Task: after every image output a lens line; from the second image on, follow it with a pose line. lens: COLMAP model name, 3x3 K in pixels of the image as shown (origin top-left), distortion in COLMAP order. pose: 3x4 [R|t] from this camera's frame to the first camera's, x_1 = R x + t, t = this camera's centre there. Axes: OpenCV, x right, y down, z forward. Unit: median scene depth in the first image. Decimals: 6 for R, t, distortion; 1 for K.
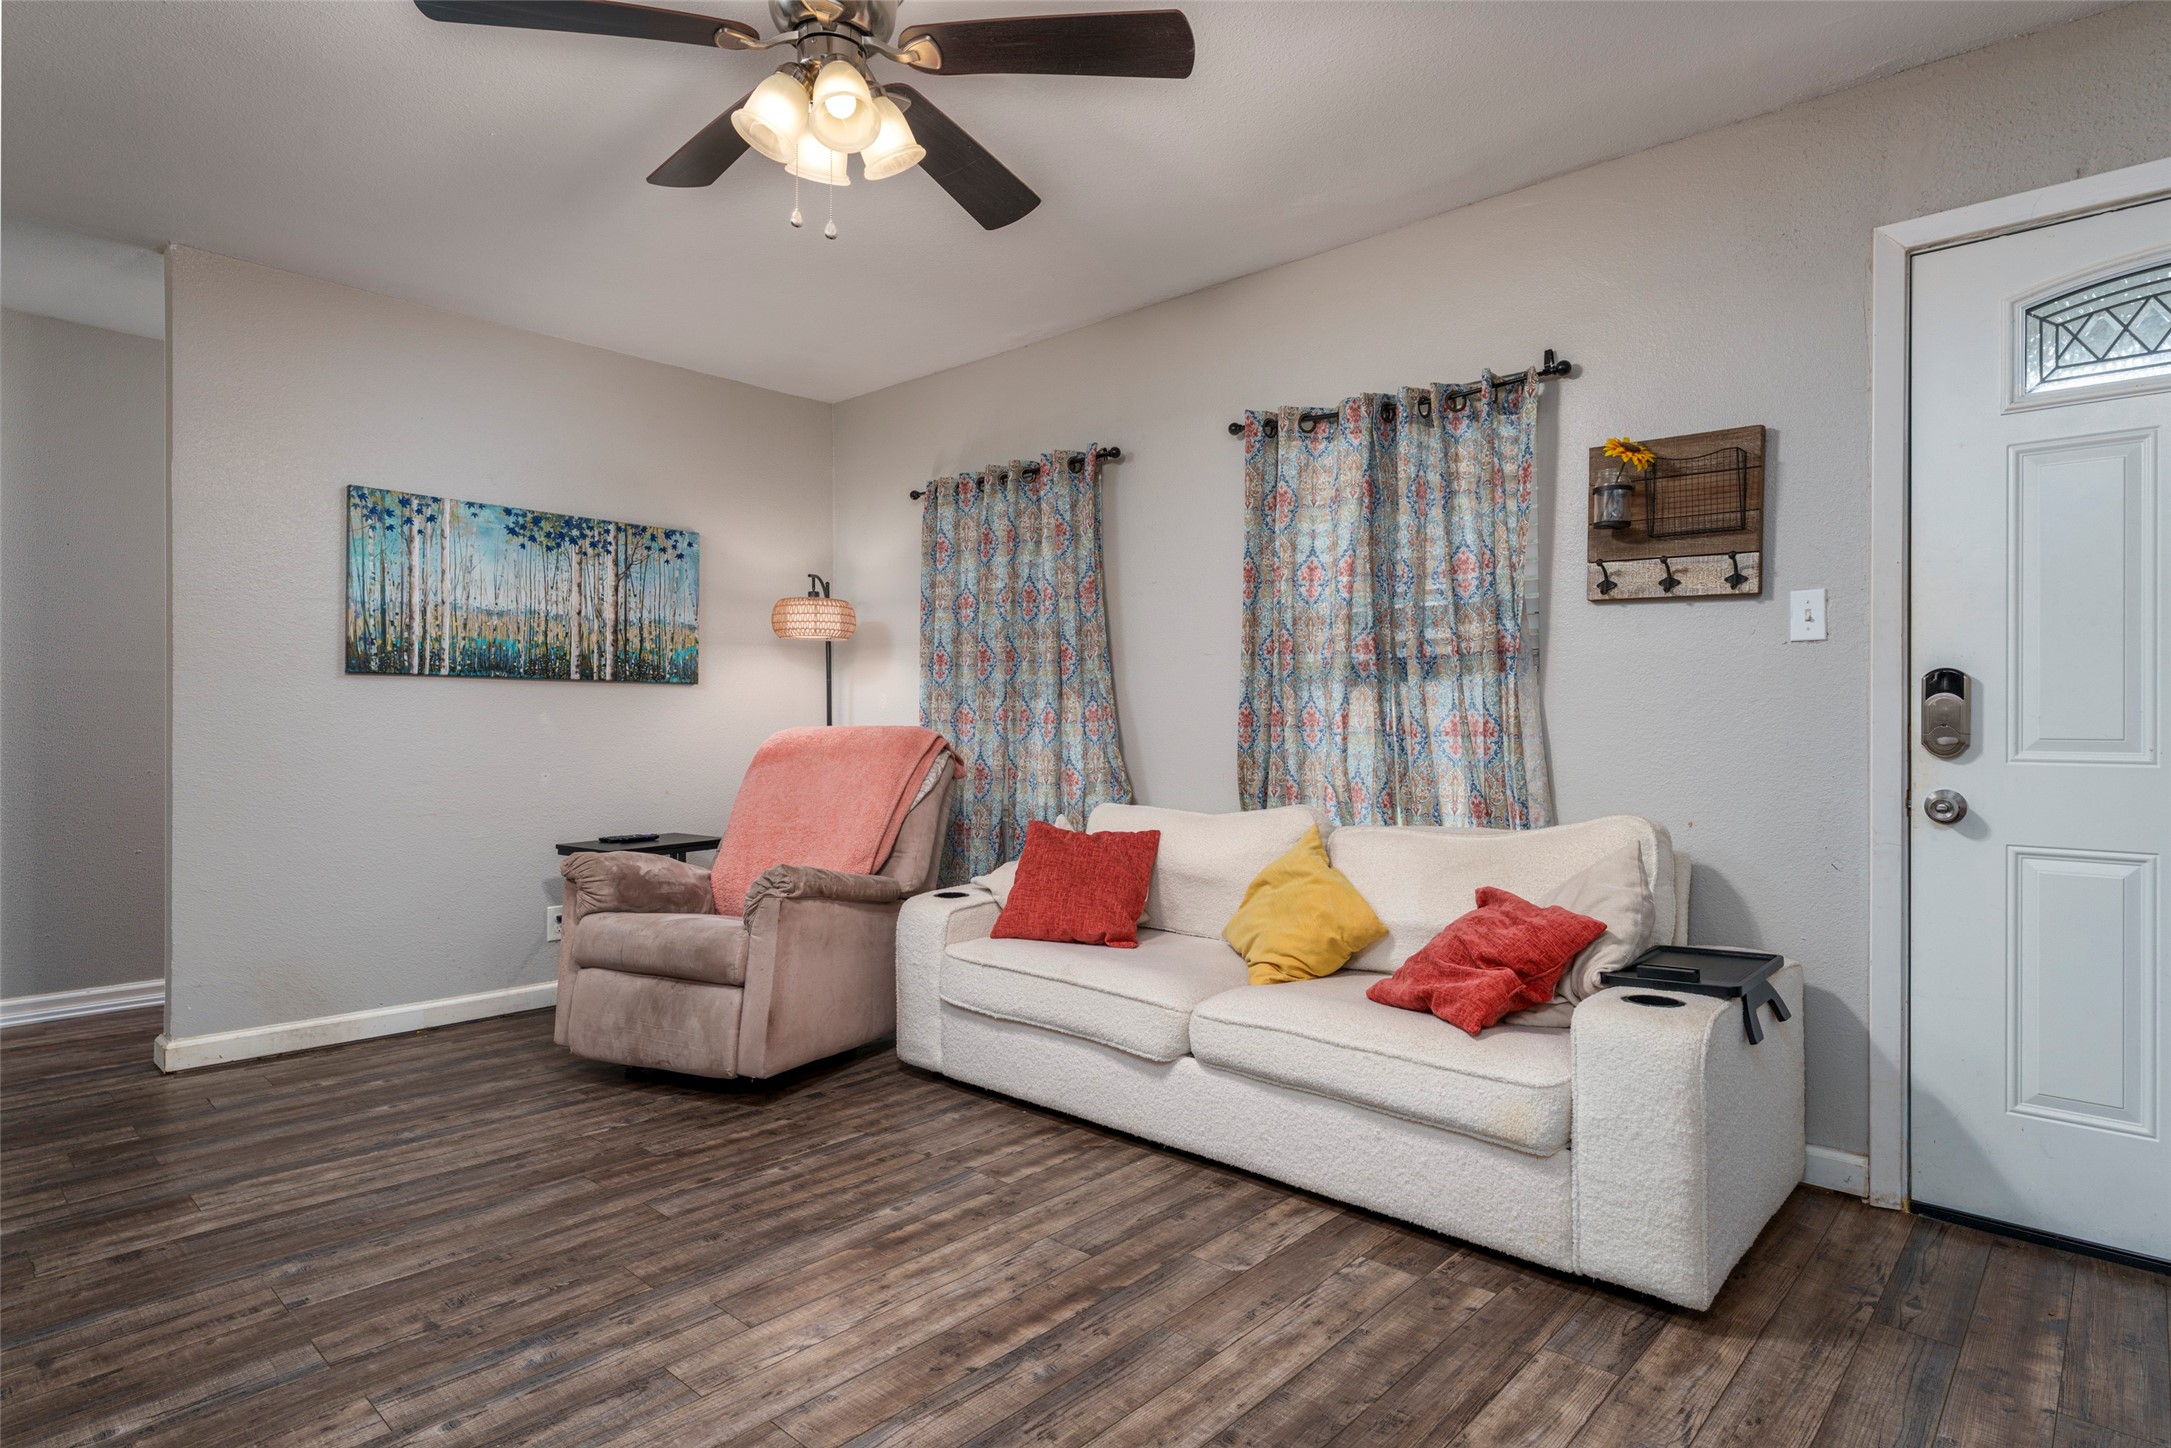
lens RADIAL K [[1128.0, 0, 1085.5], [0, 1128.0, 724.0], [0, 0, 1]] dist [-0.000629, -0.000106]
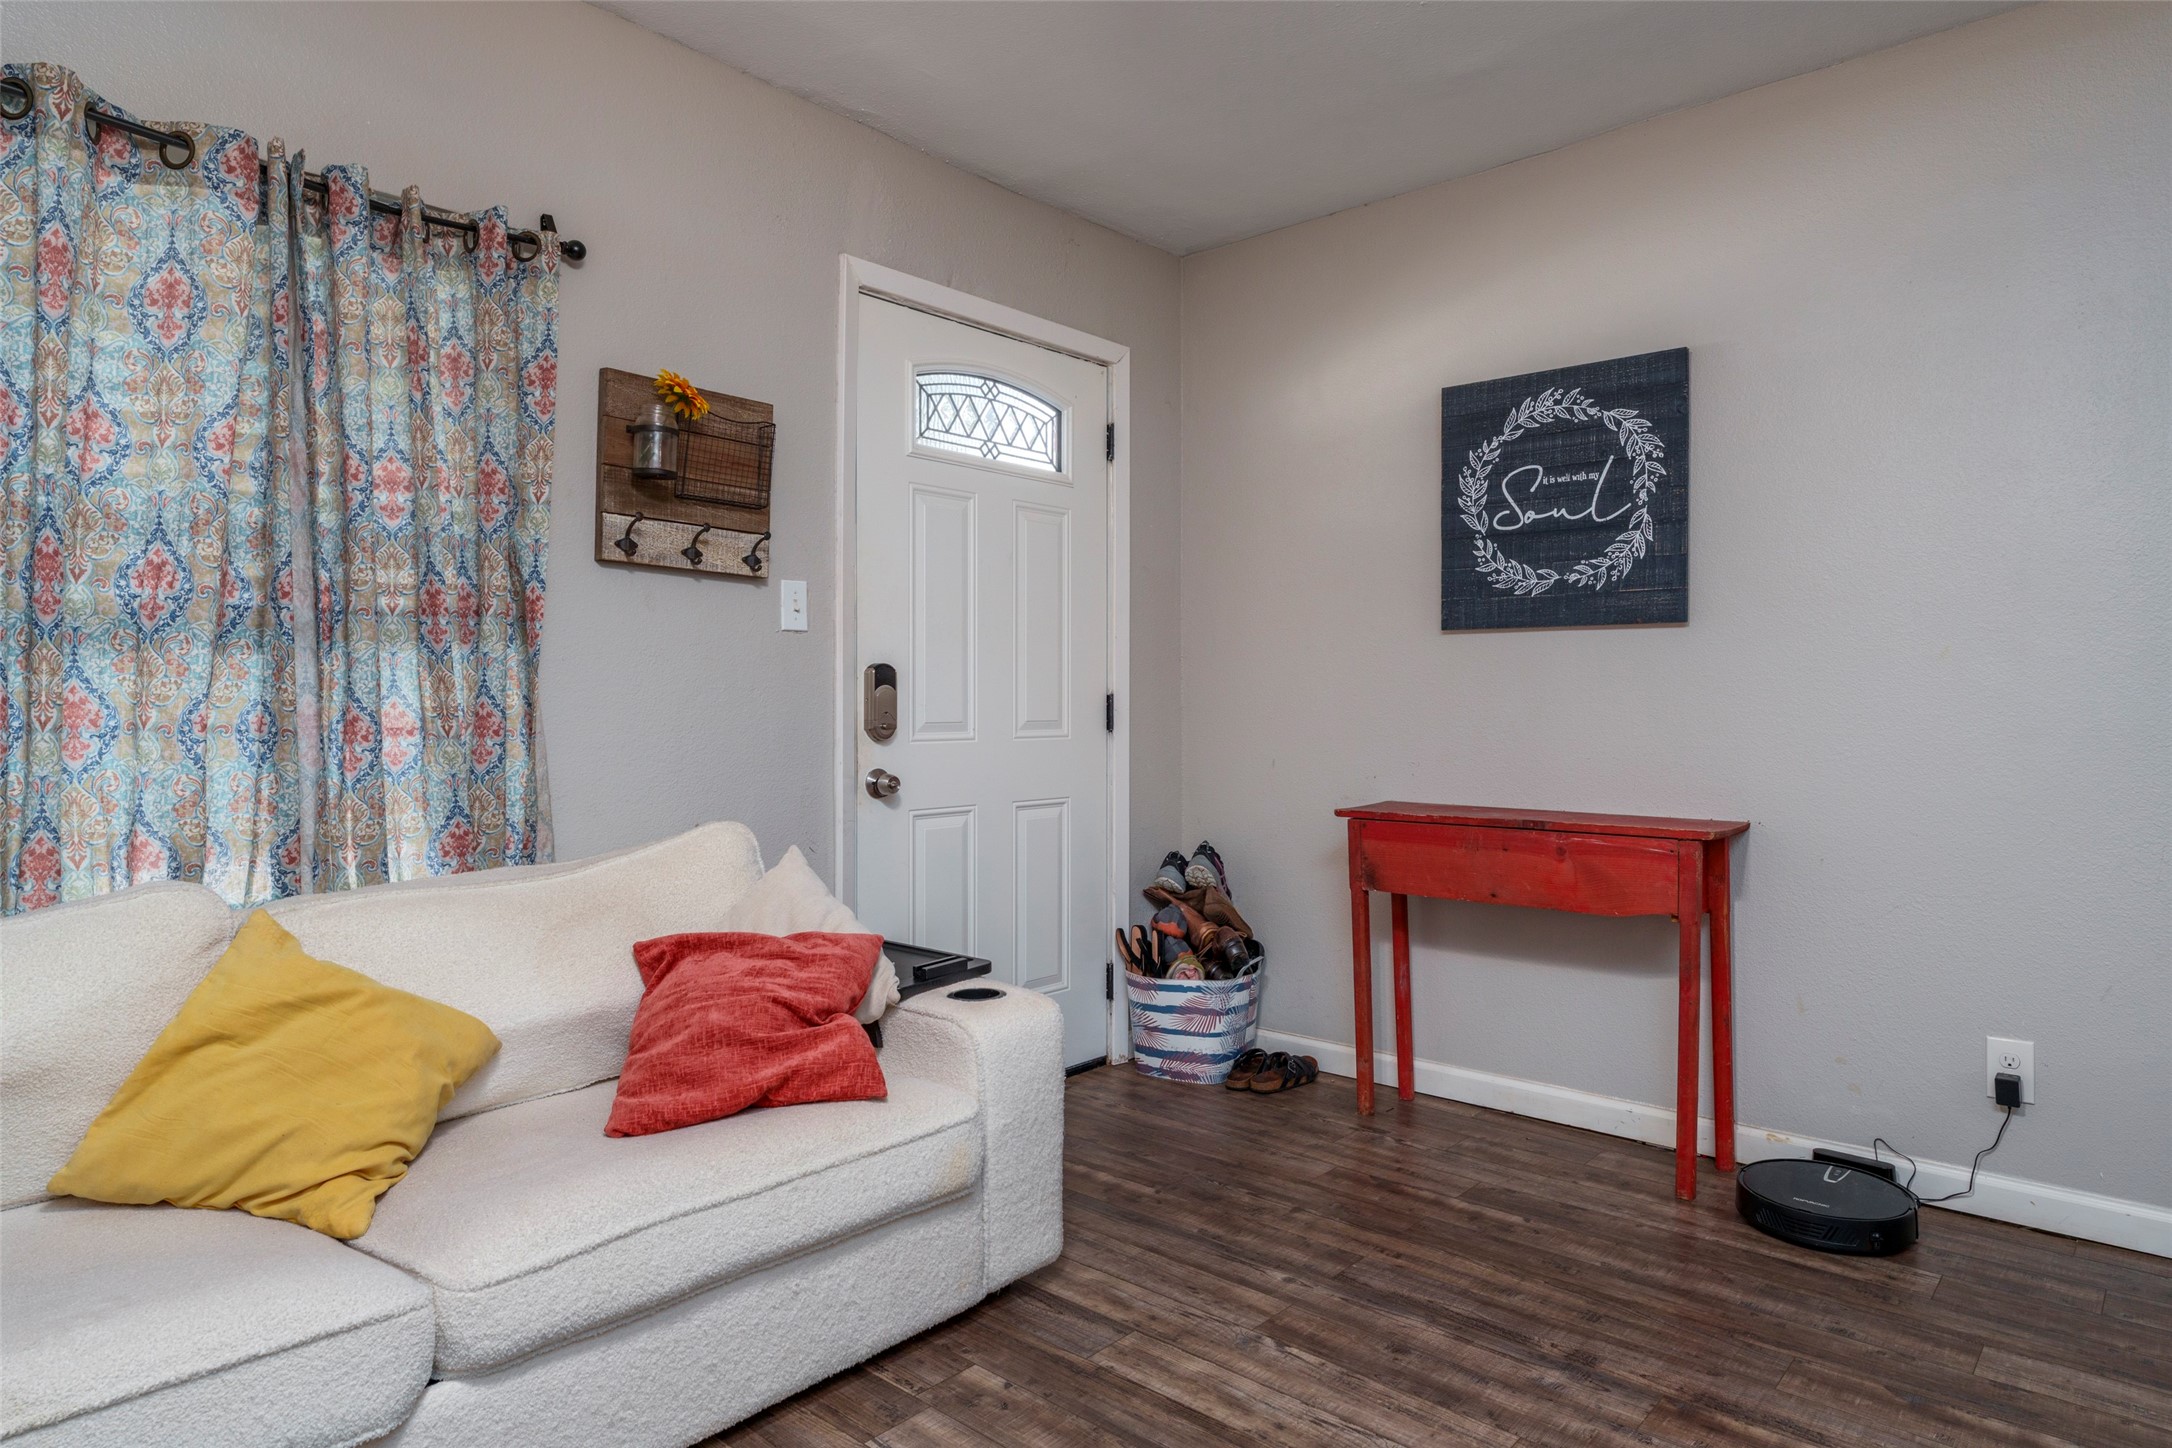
lens RADIAL K [[1279.0, 0, 1086.0], [0, 1279.0, 724.0], [0, 0, 1]] dist [-0.001481, -0.000549]
pose [[-0.023153, -0.021548, 0.999500, -0.512663], [0.003674, 0.999759, 0.021639, -0.014346], [-0.999725, 0.004173, -0.023068, 0.763628]]
